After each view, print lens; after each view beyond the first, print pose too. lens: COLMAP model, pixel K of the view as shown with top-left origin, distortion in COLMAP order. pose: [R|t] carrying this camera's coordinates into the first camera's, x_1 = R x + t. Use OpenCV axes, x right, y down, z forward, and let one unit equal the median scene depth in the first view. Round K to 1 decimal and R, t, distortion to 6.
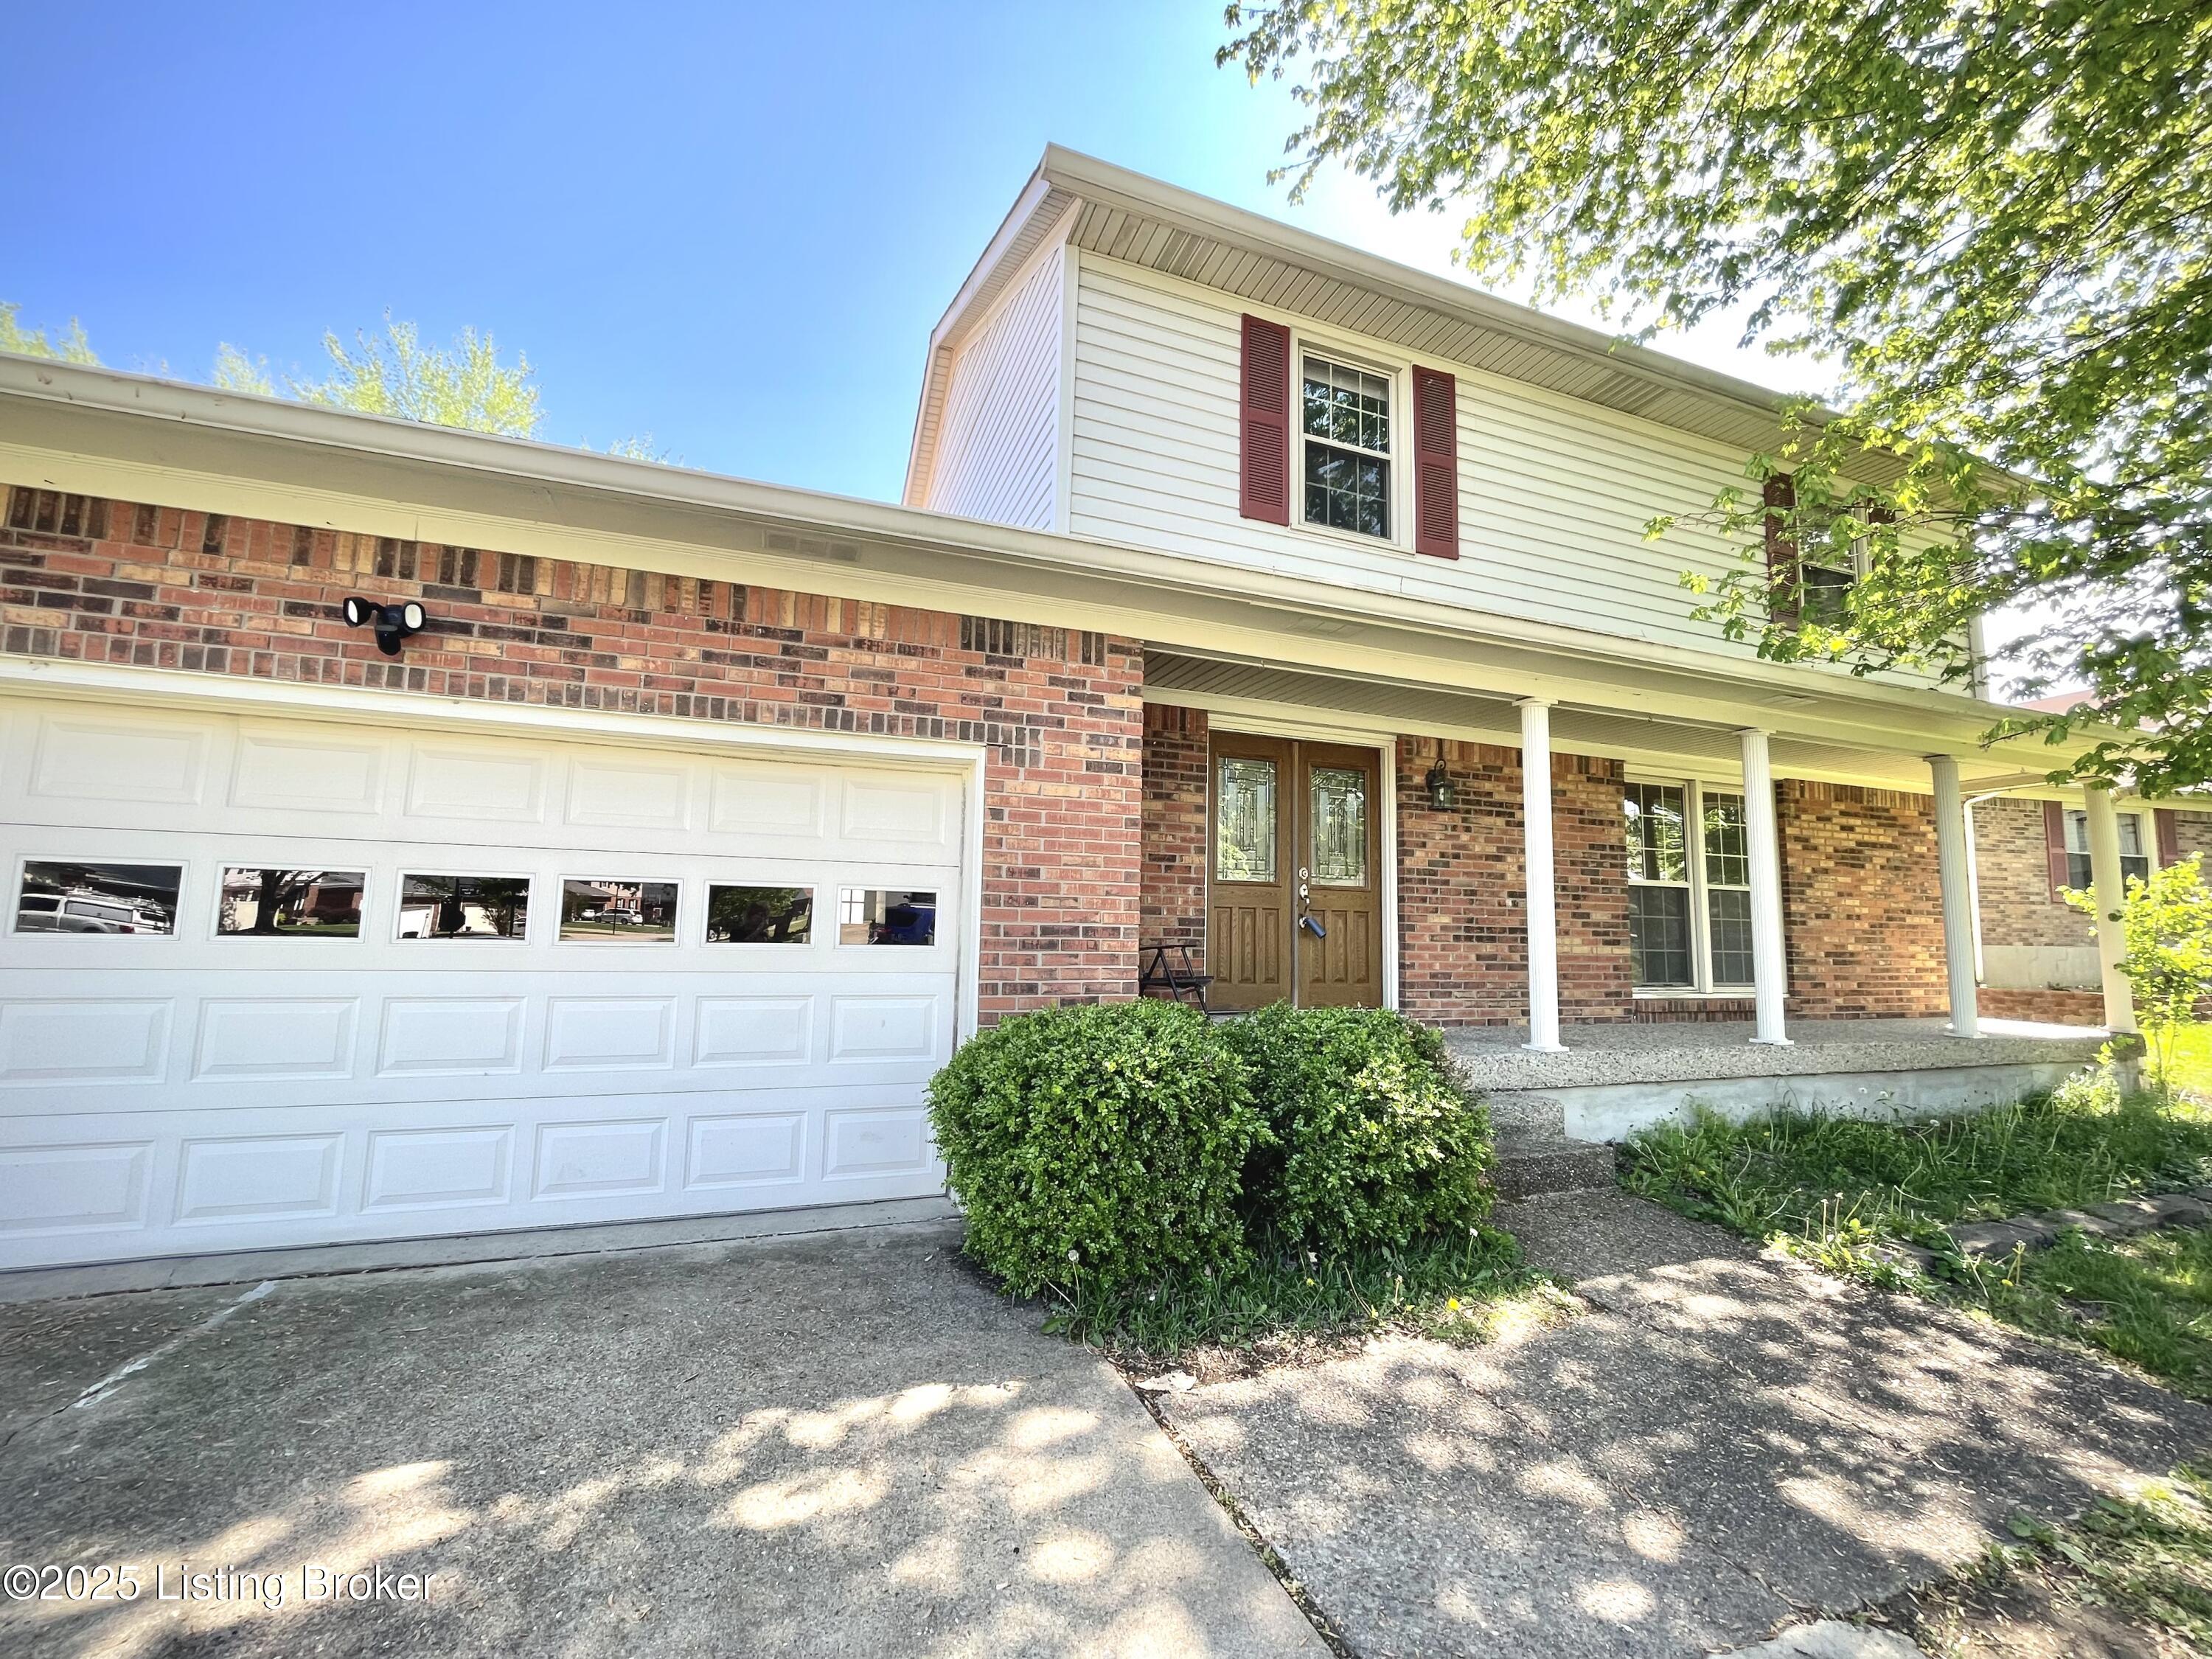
lens RADIAL K [[888.3, 0, 1103.4], [0, 888.3, 828.8], [0, 0, 1]] dist [0.000178, -0.000540]
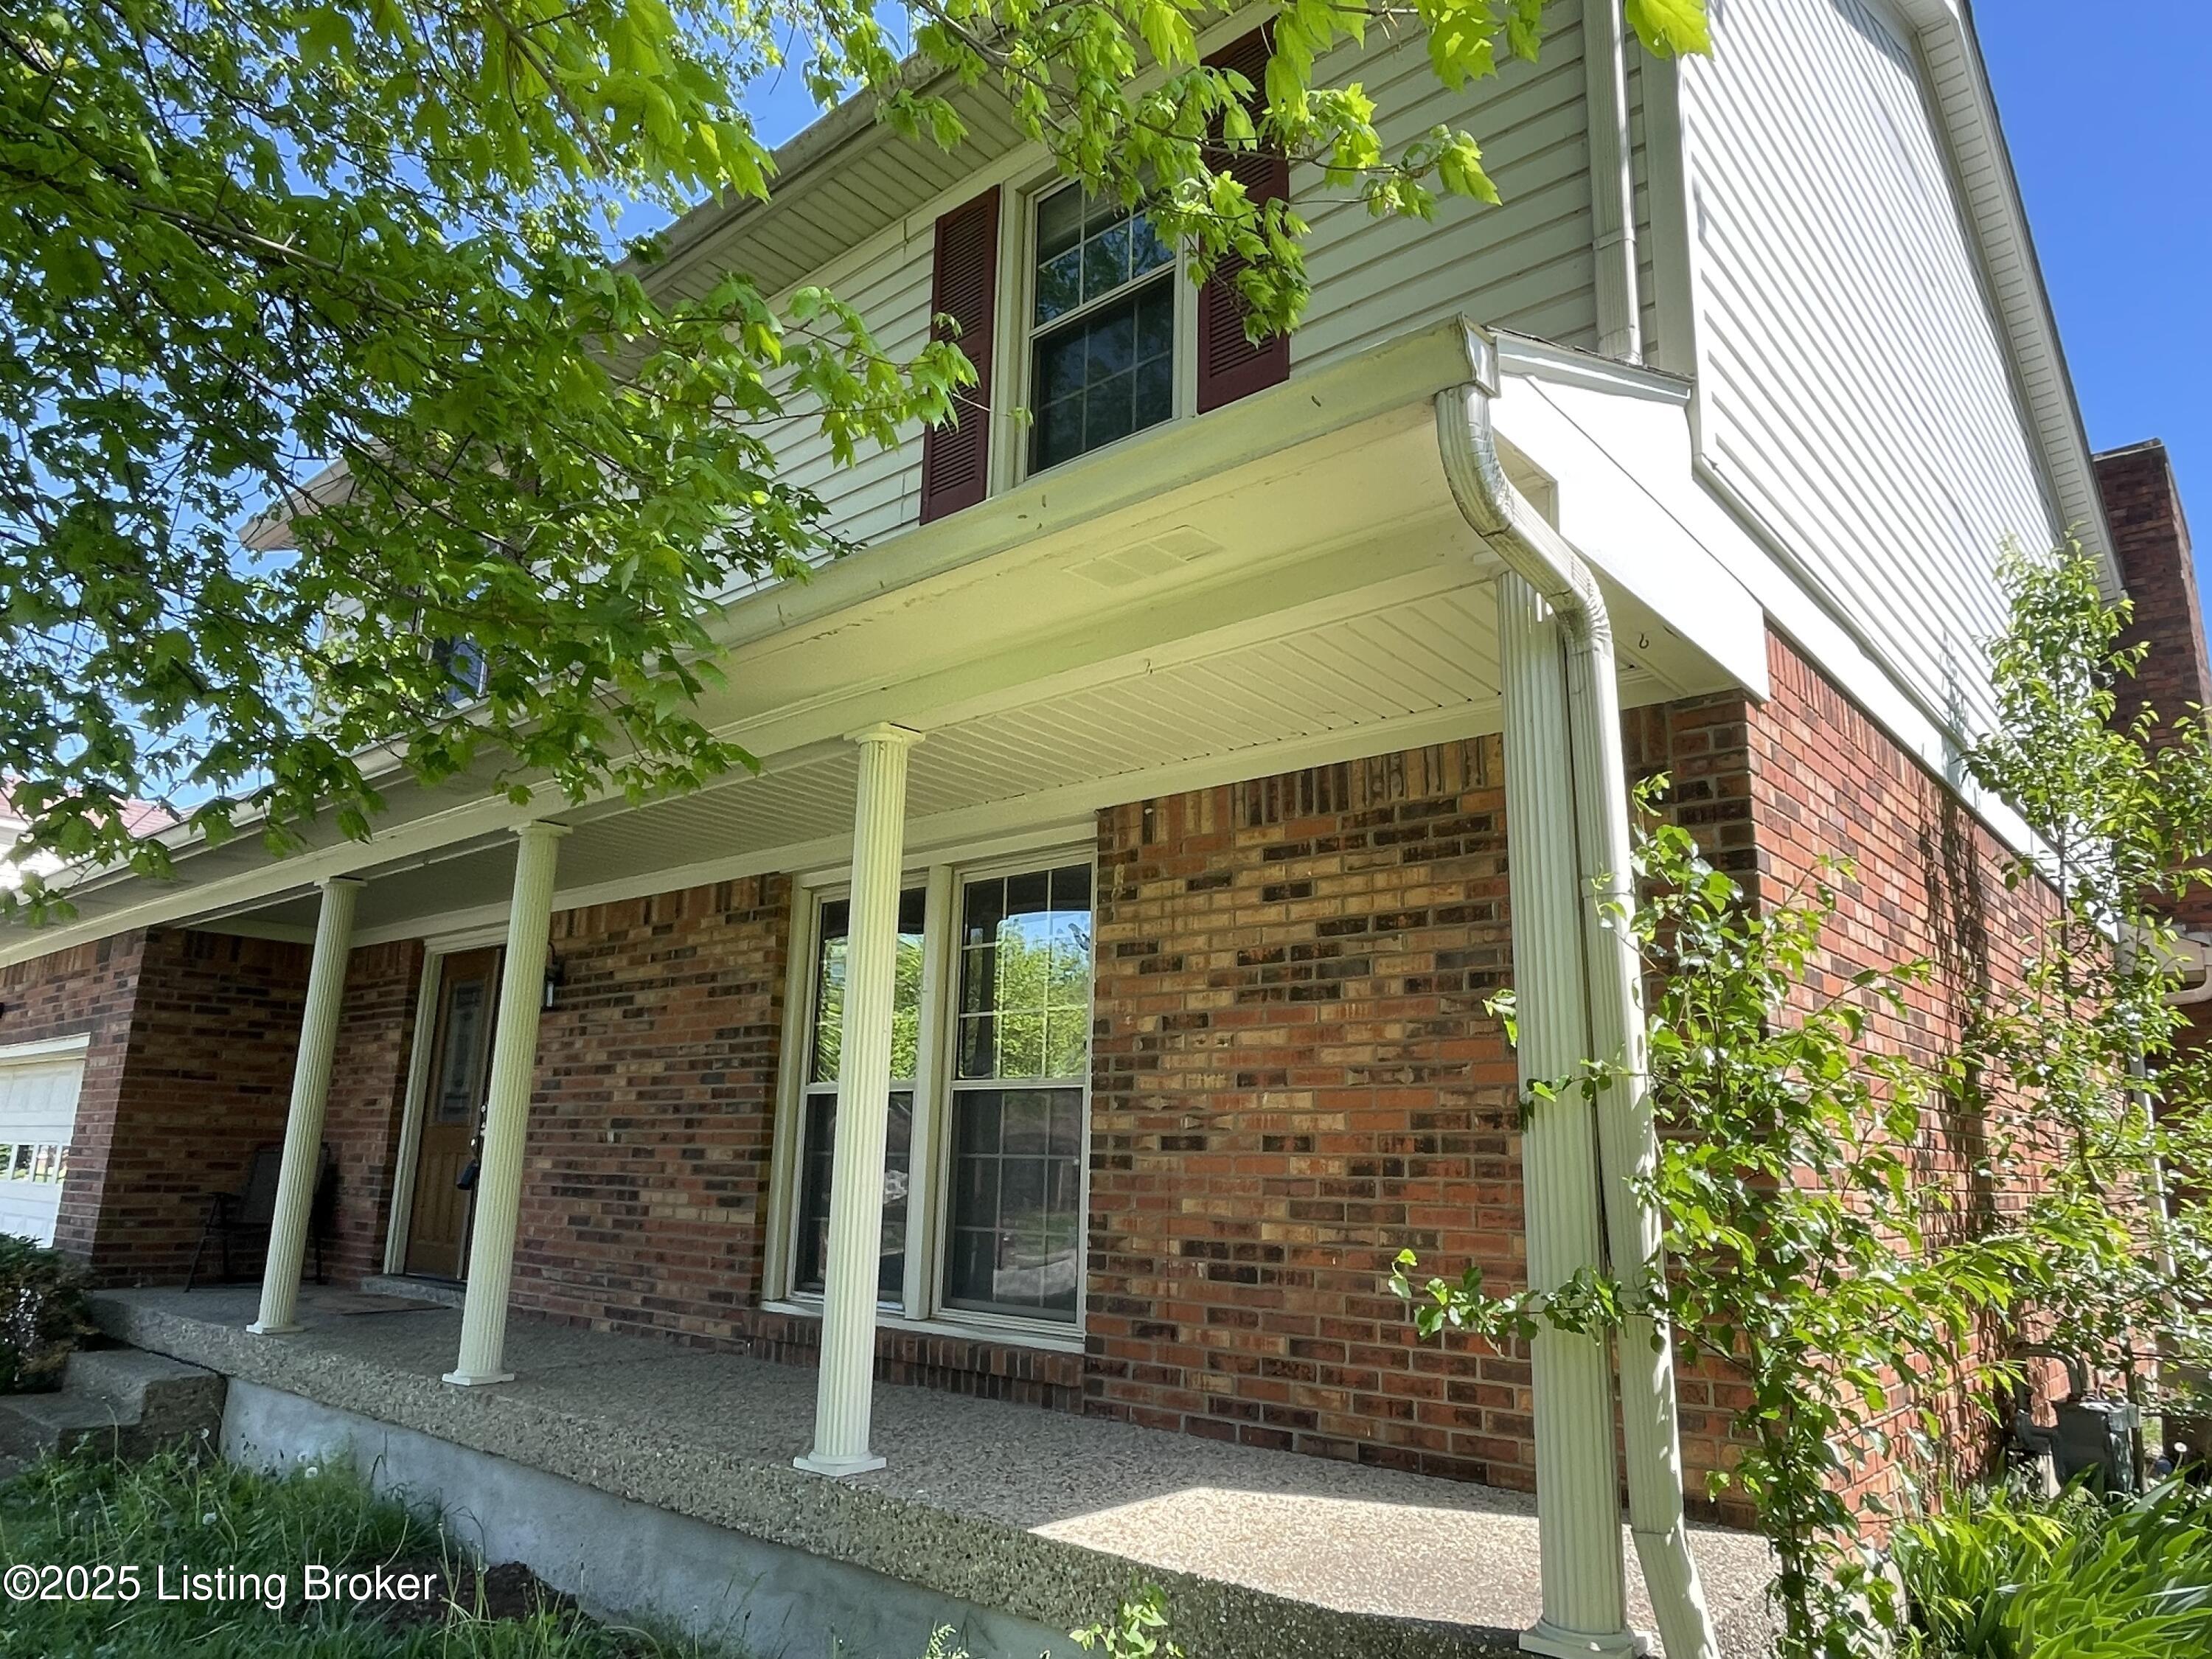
lens RADIAL K [[1442.2, 0, 1107.3], [0, 1442.2, 828.7], [0, 0, 1]] dist [0.008858, 0.001926]
pose [[0.481736, -0.211675, -0.850367, 1.655265], [0.085028, 0.977100, -0.195053, 0.104404], [0.872182, 0.021659, 0.488702, 0.825647]]
